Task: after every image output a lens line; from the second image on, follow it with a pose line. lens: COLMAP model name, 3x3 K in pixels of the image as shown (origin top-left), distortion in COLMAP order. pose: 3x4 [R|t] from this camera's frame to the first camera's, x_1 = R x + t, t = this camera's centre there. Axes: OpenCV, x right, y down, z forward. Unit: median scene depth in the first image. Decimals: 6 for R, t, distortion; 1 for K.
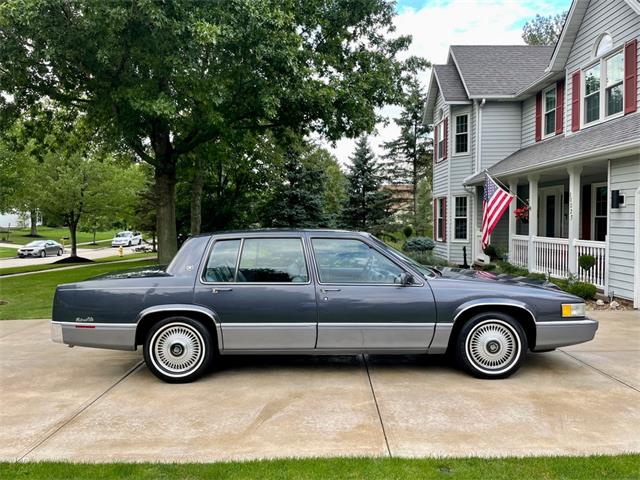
lens RADIAL K [[486.9, 0, 323.9], [0, 486.9, 236.9], [0, 0, 1]] dist [0.088518, -0.125319]
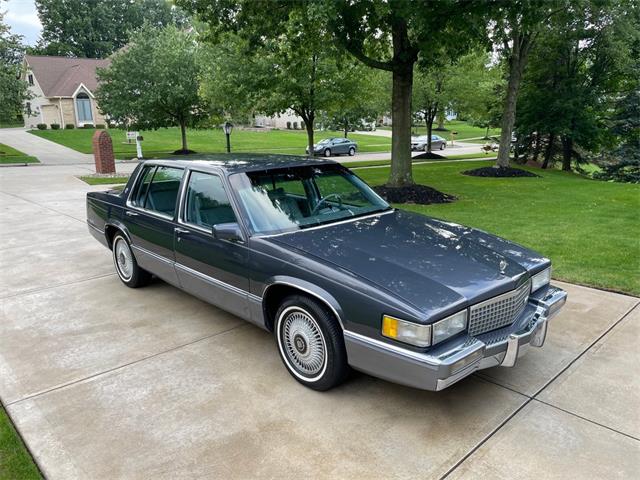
lens RADIAL K [[485.3, 0, 321.5], [0, 485.3, 240.5], [0, 0, 1]] dist [0.090774, -0.123620]
pose [[0.676237, 0.175923, -0.715370, 0.322874], [-0.012652, 0.973698, 0.227491, -0.032495], [0.736575, -0.144787, 0.660677, 0.219833]]
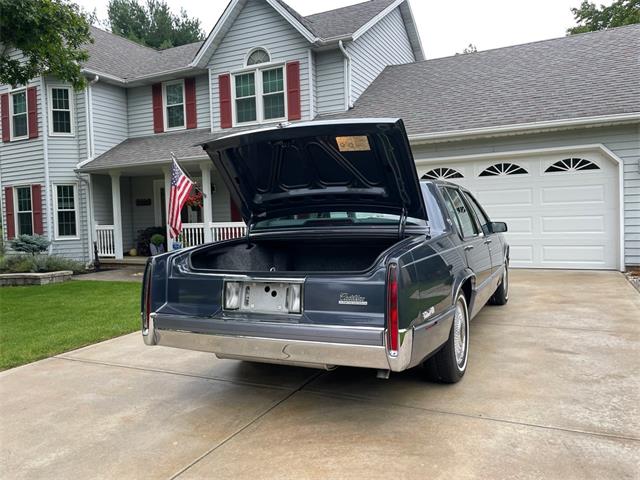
lens RADIAL K [[486.9, 0, 323.9], [0, 486.9, 236.9], [0, 0, 1]] dist [0.088518, -0.125319]
pose [[0.448297, -0.043593, 0.892821, -0.391289], [0.060113, 0.998019, 0.018546, 0.023537], [-0.891861, 0.045356, 0.450030, 0.320512]]
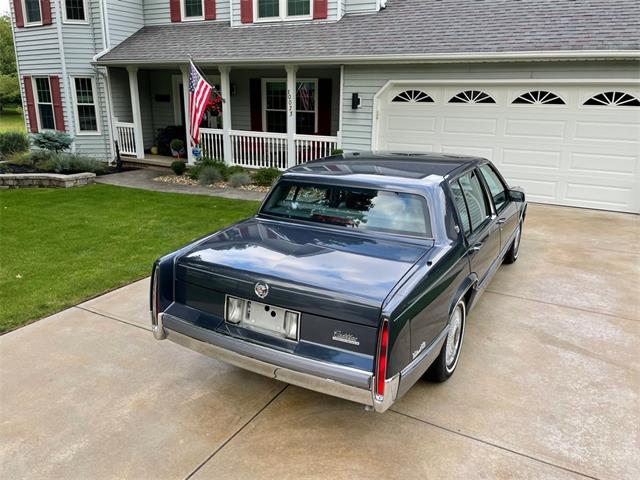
lens RADIAL K [[485.5, 0, 325.0], [0, 485.5, 239.2], [0, 0, 1]] dist [0.085598, -0.117668]
pose [[0.494597, -0.231827, 0.837633, -0.376836], [0.012465, 0.965562, 0.259873, -0.043167], [-0.869033, -0.118092, 0.480454, 0.313714]]
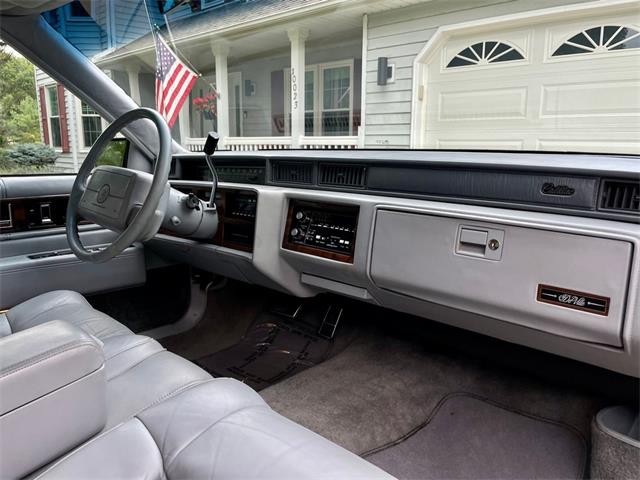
lens RADIAL K [[486.2, 0, 321.8], [0, 486.2, 231.1], [0, 0, 1]] dist [0.081496, -0.125404]
pose [[0.702138, -0.128409, 0.700366, 0.004915], [0.022516, 0.987117, 0.158410, 0.025485], [-0.711684, -0.095456, 0.695984, 0.387924]]
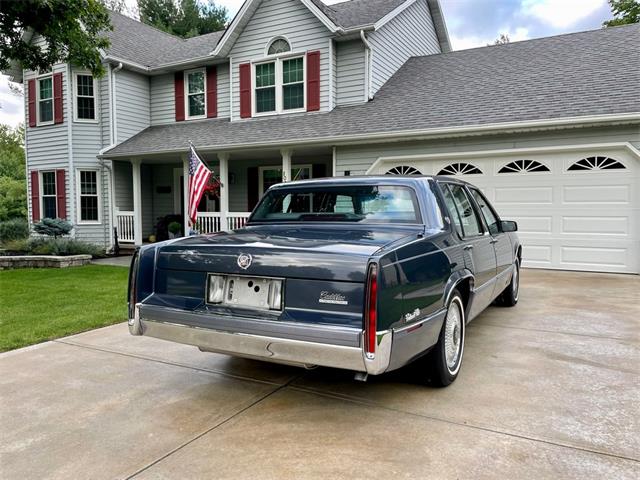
lens RADIAL K [[485.3, 0, 321.5], [0, 485.3, 240.5], [0, 0, 1]] dist [0.090774, -0.123620]
pose [[0.495572, -0.049672, 0.867145, -0.376679], [0.029093, 0.998752, 0.040584, 0.022674], [-0.868079, 0.005115, 0.496399, 0.308765]]
